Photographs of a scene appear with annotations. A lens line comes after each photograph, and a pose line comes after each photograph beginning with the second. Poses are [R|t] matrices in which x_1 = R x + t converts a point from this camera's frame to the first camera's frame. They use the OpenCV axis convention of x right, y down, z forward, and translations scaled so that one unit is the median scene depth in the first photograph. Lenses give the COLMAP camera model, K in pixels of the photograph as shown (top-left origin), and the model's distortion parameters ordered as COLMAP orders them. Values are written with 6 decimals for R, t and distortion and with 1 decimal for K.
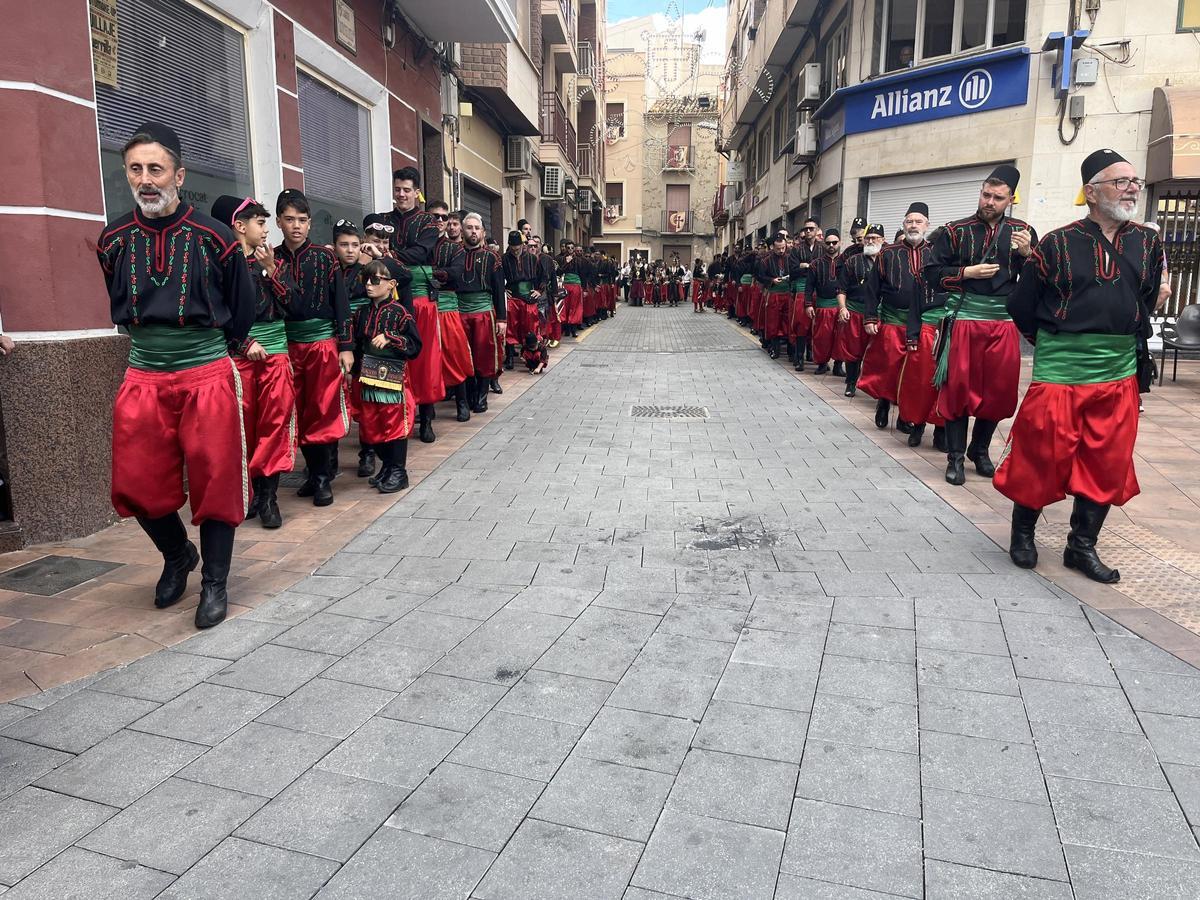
lens RADIAL K [[930.7, 0, 600.0], [0, 930.7, 450.0], [0, 0, 1]] dist [0.049398, -0.075487]
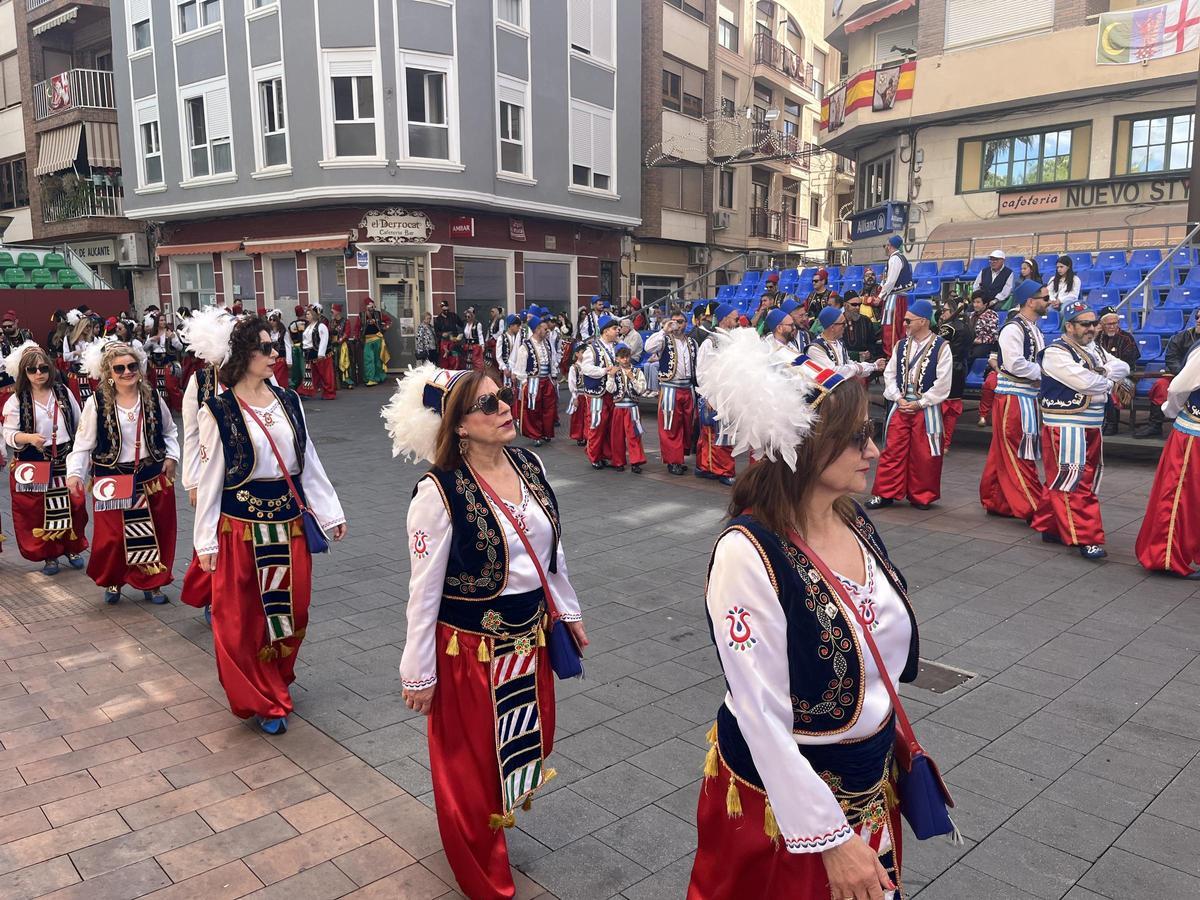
lens RADIAL K [[930.7, 0, 600.0], [0, 930.7, 450.0], [0, 0, 1]] dist [0.049398, -0.075487]
pose [[0.872171, 0.063613, -0.485048, 1.179412], [-0.073711, 0.997278, -0.001749, 0.184767], [0.483616, 0.037279, 0.874486, -1.326197]]
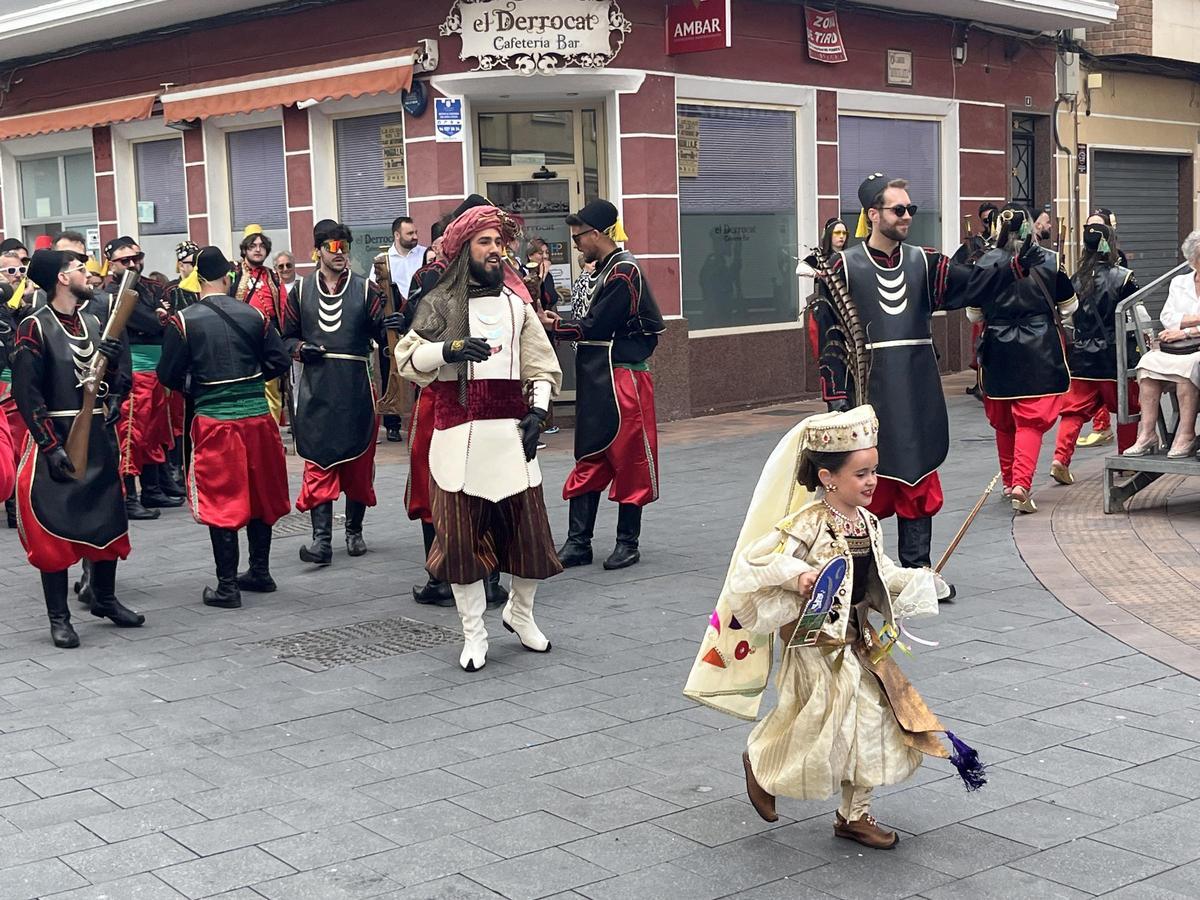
lens RADIAL K [[1806.2, 0, 600.0], [0, 1806.2, 450.0], [0, 0, 1]] dist [0.034522, -0.032709]
pose [[0.798462, 0.028418, -0.601374, 0.716967], [-0.064642, 0.997158, -0.038706, 0.134843], [0.598565, 0.069779, 0.798029, -0.912056]]
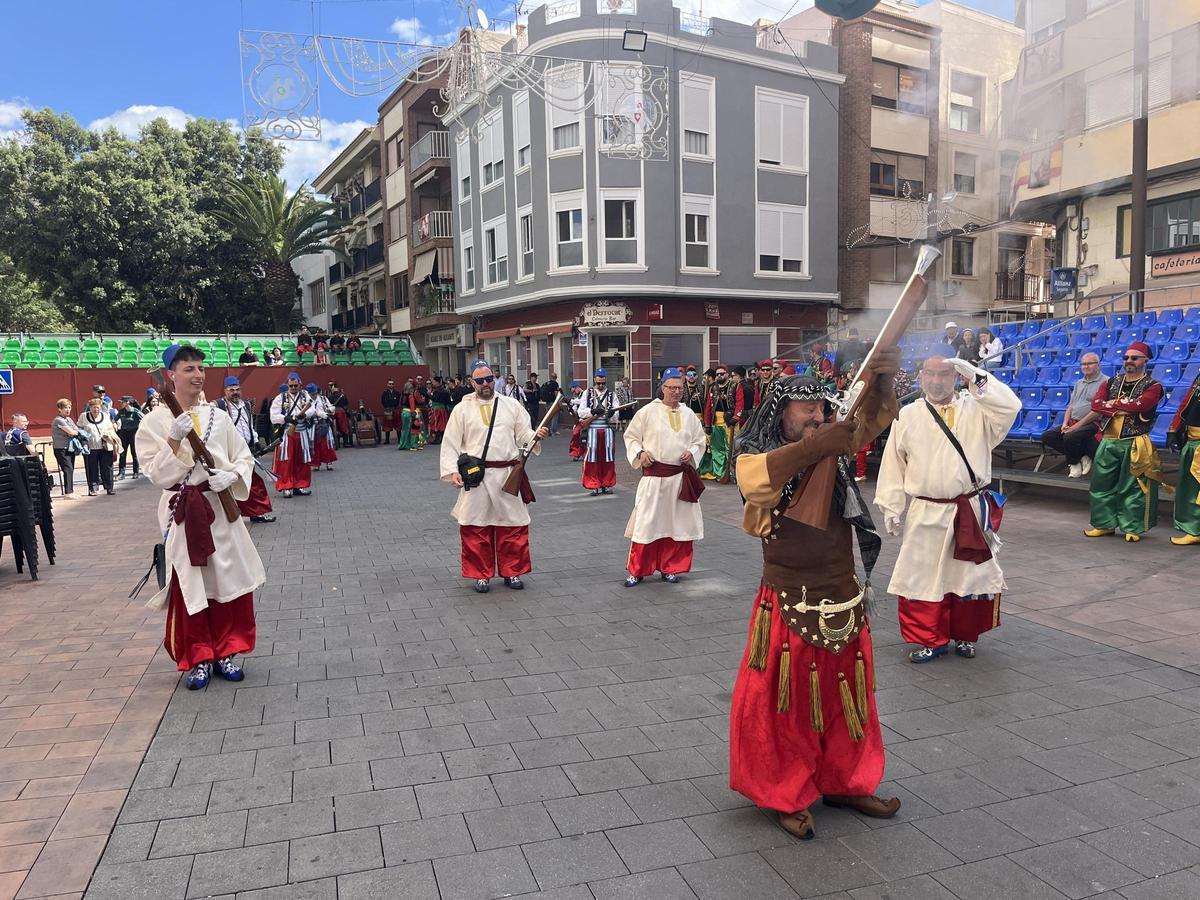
lens RADIAL K [[930.7, 0, 600.0], [0, 930.7, 450.0], [0, 0, 1]] dist [0.049398, -0.075487]
pose [[0.587326, 0.045535, -0.808069, 2.029190], [-0.114925, 0.992991, -0.027575, 0.199460], [0.801150, 0.109063, 0.588442, -1.346346]]
